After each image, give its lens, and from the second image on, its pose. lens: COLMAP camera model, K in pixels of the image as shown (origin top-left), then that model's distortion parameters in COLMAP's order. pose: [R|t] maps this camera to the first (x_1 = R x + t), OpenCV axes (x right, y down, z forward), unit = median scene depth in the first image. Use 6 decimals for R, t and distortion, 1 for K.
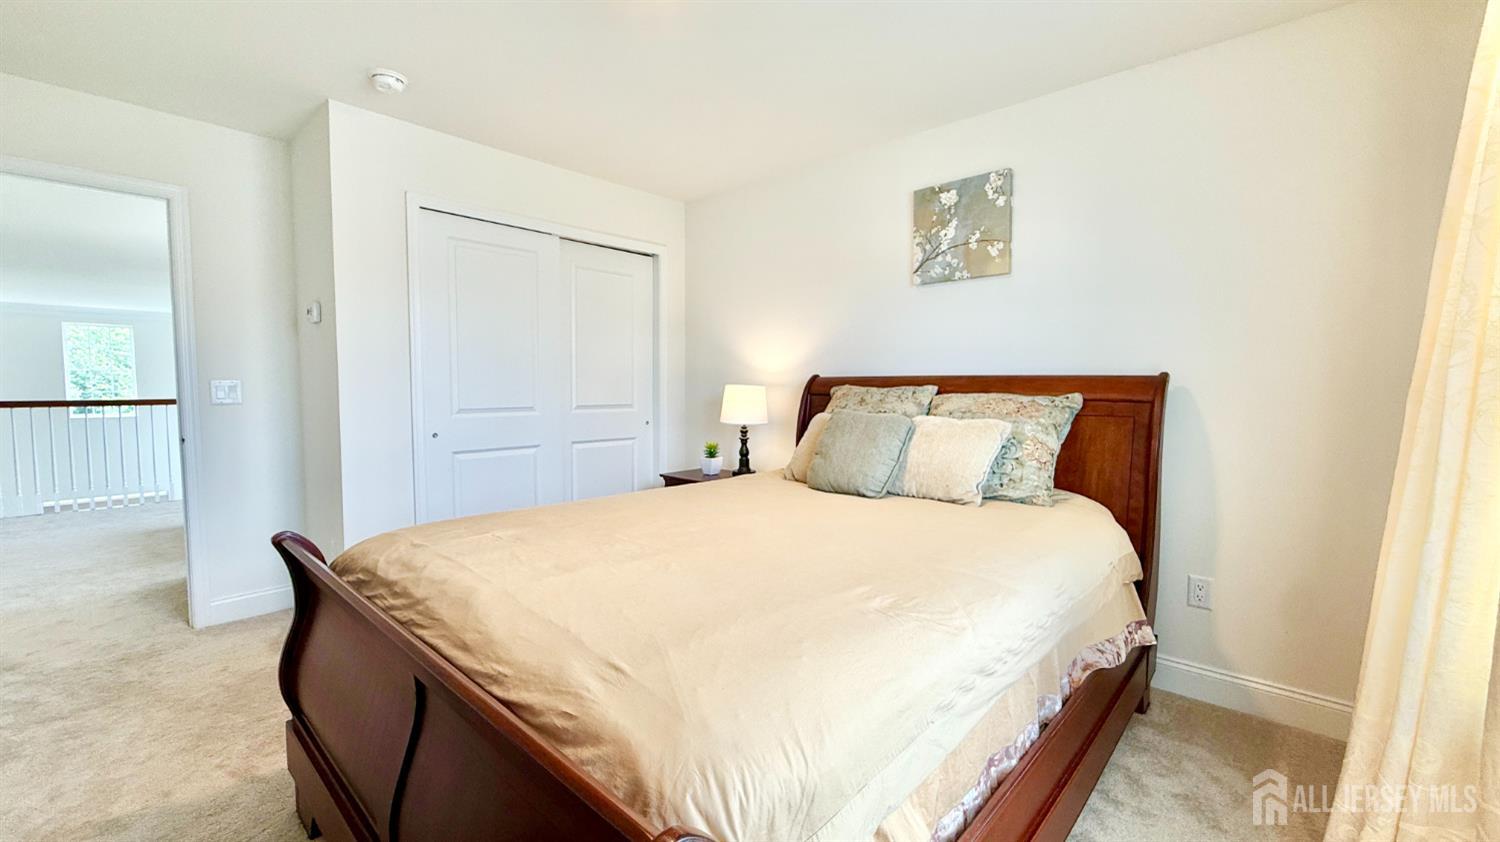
lens RADIAL K [[602.9, 0, 750.0], [0, 602.9, 421.0], [0, 0, 1]] dist [-0.000682, -0.000102]
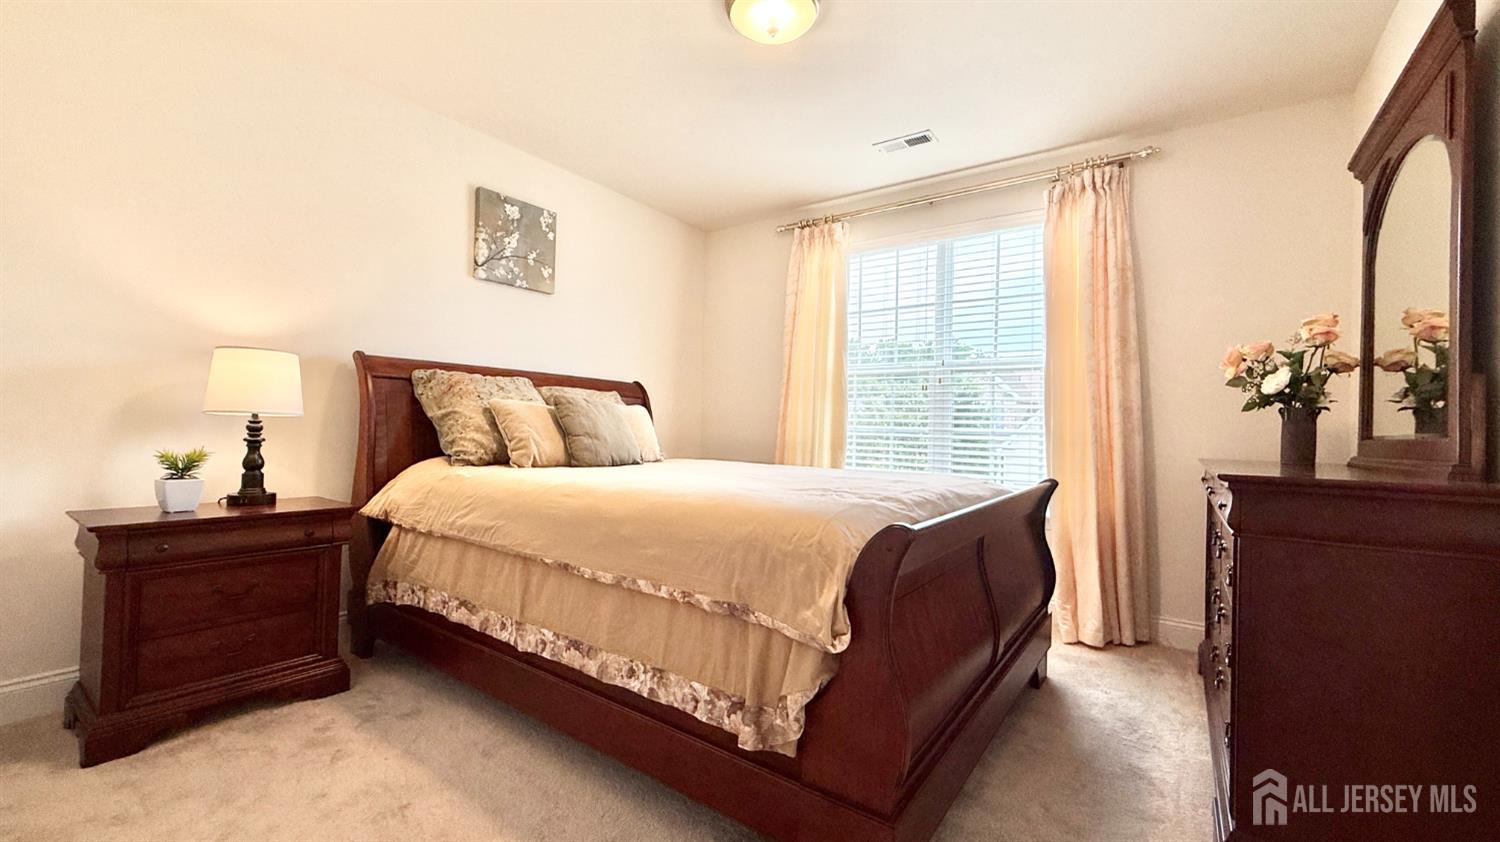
lens RADIAL K [[602.9, 0, 750.0], [0, 602.9, 421.0], [0, 0, 1]] dist [-0.000682, -0.000102]
pose [[-0.108456, 0.000279, 0.994101, -0.825198], [0.030726, 0.999523, 0.003072, 0.028751], [-0.993626, 0.030878, -0.108413, 0.690796]]
